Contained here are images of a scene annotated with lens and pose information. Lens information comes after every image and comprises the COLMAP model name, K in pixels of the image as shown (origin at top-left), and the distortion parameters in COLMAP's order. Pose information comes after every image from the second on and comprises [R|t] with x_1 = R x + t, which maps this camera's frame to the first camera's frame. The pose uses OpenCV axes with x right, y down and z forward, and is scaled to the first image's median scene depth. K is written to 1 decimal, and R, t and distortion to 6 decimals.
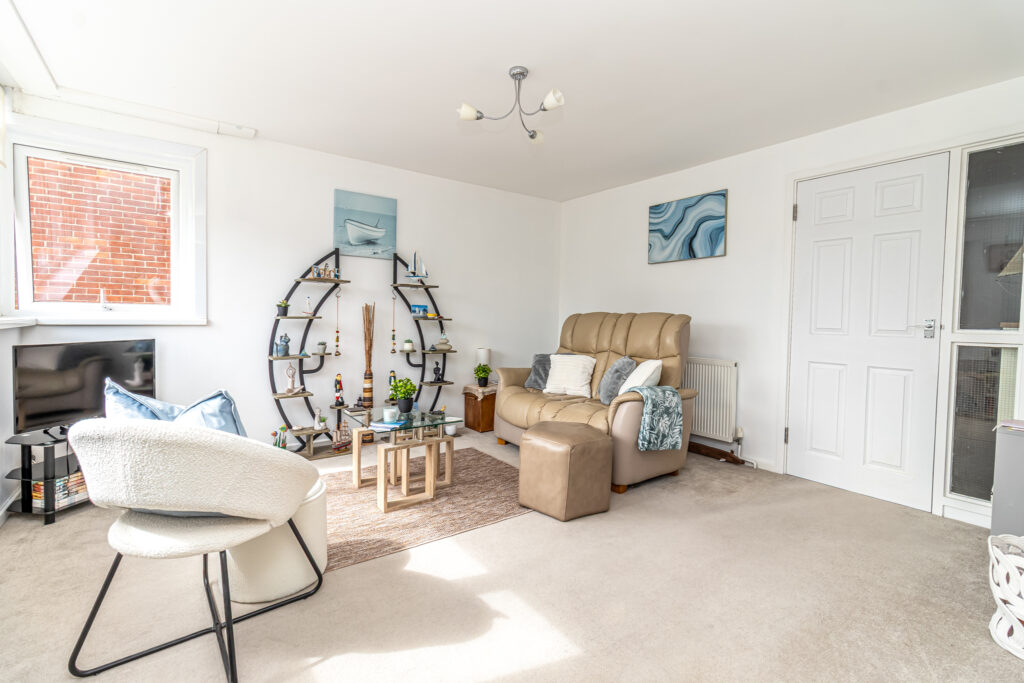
lens RADIAL K [[463.3, 0, 513.0], [0, 463.3, 332.7], [0, 0, 1]] dist [-0.000355, -0.000169]
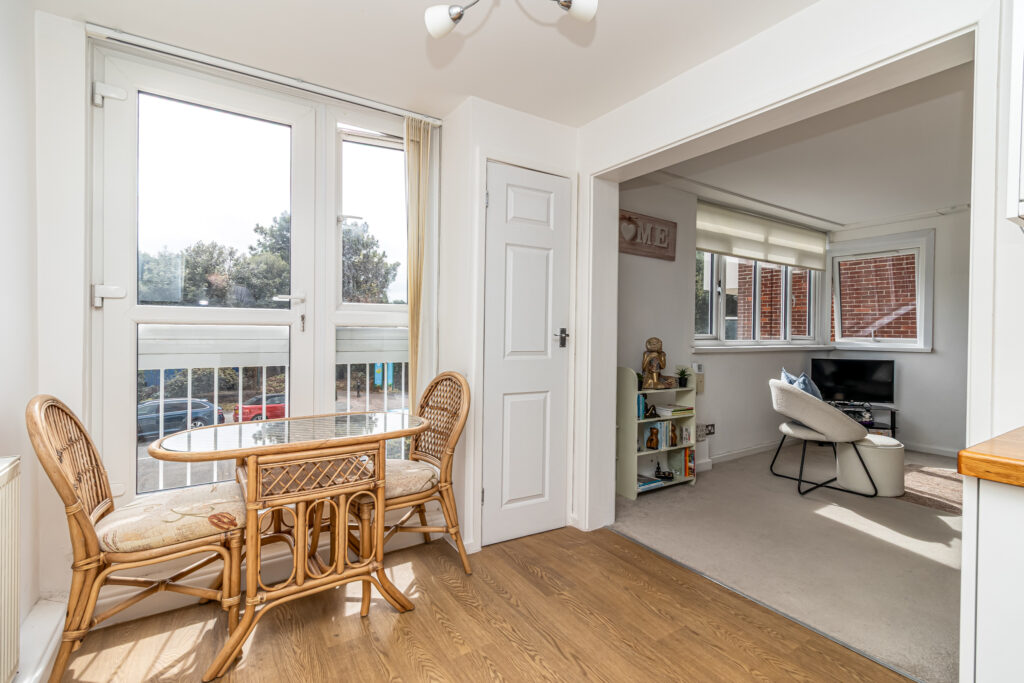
lens RADIAL K [[463.3, 0, 513.0], [0, 463.3, 332.7], [0, 0, 1]] dist [-0.000355, -0.000169]
pose [[-0.046588, -0.021174, -0.998690, 0.656009], [-0.049462, 0.998598, -0.018864, 0.010450], [0.997689, 0.048518, -0.047570, -0.152187]]
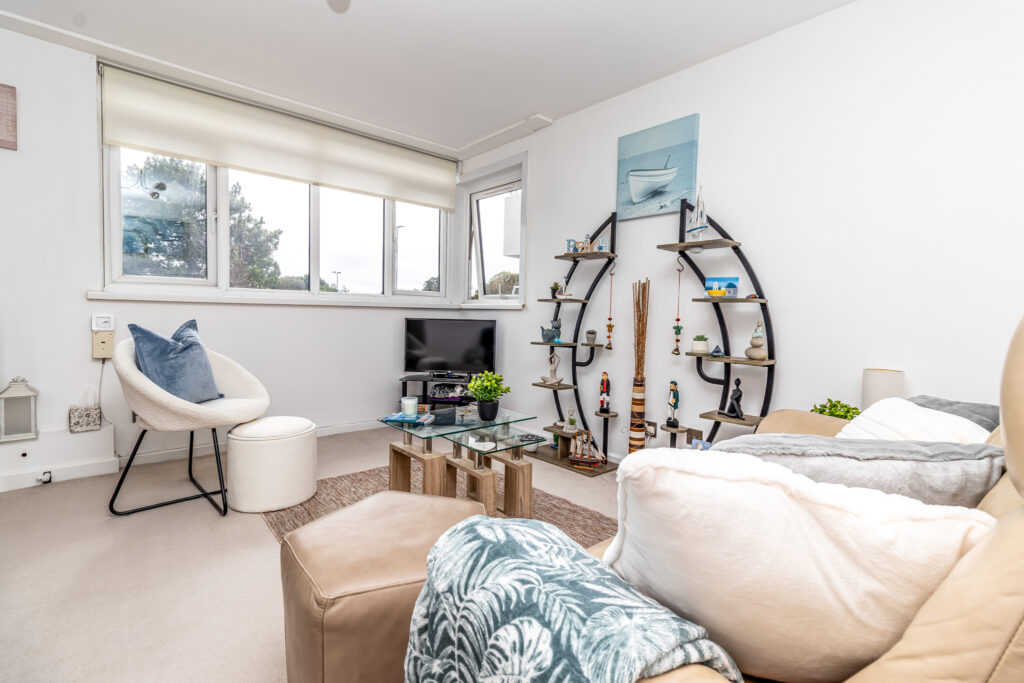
lens RADIAL K [[463.3, 0, 513.0], [0, 463.3, 332.7], [0, 0, 1]] dist [-0.000355, -0.000169]
pose [[0.102657, 0.023749, -0.994433, 0.361944], [-0.060271, 0.998027, 0.017613, 0.015801], [0.992889, 0.058127, 0.103885, 0.703034]]
